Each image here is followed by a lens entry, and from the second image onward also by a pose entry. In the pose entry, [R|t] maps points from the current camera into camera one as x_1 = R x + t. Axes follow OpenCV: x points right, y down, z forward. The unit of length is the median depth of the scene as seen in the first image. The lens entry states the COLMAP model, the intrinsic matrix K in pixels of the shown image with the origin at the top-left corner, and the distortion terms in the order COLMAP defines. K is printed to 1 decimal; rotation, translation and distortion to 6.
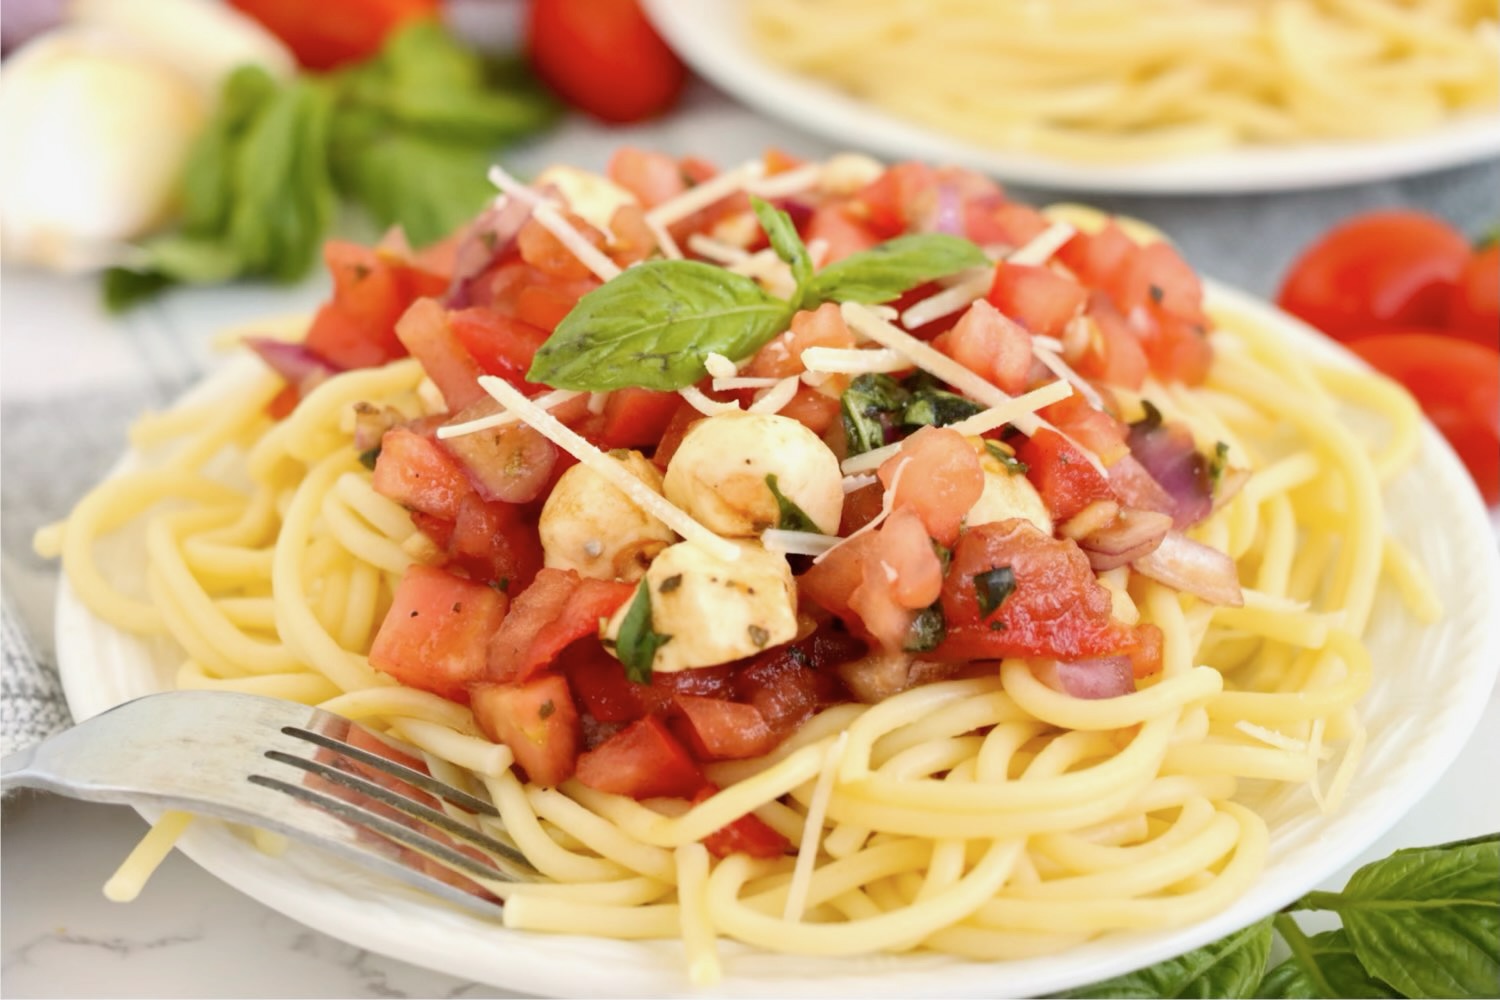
lens RADIAL K [[4892.4, 0, 760.8], [0, 4892.4, 499.5], [0, 0, 1]] dist [0.239091, 0.000000]
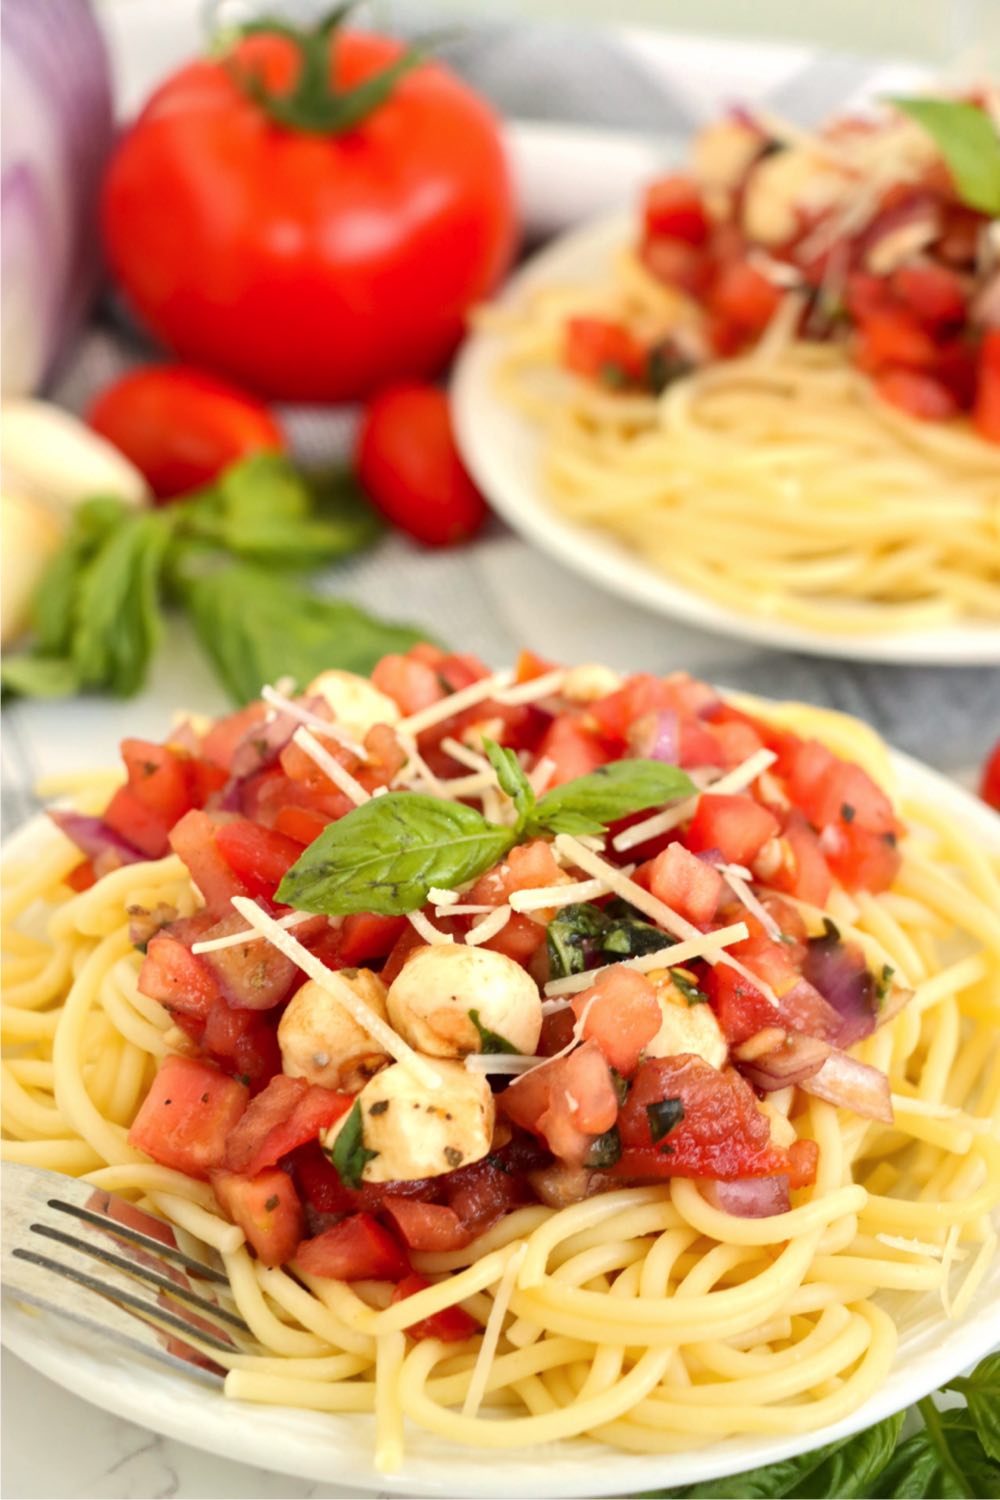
lens RADIAL K [[4533.6, 0, 487.6], [0, 4533.6, 749.8], [0, 0, 1]] dist [0.213044, 0.000000]
pose [[0.997242, 0.042156, -0.061089, 0.065986], [-0.037822, 0.996798, 0.070453, -0.137253], [0.063863, -0.067948, 0.995643, -0.053445]]
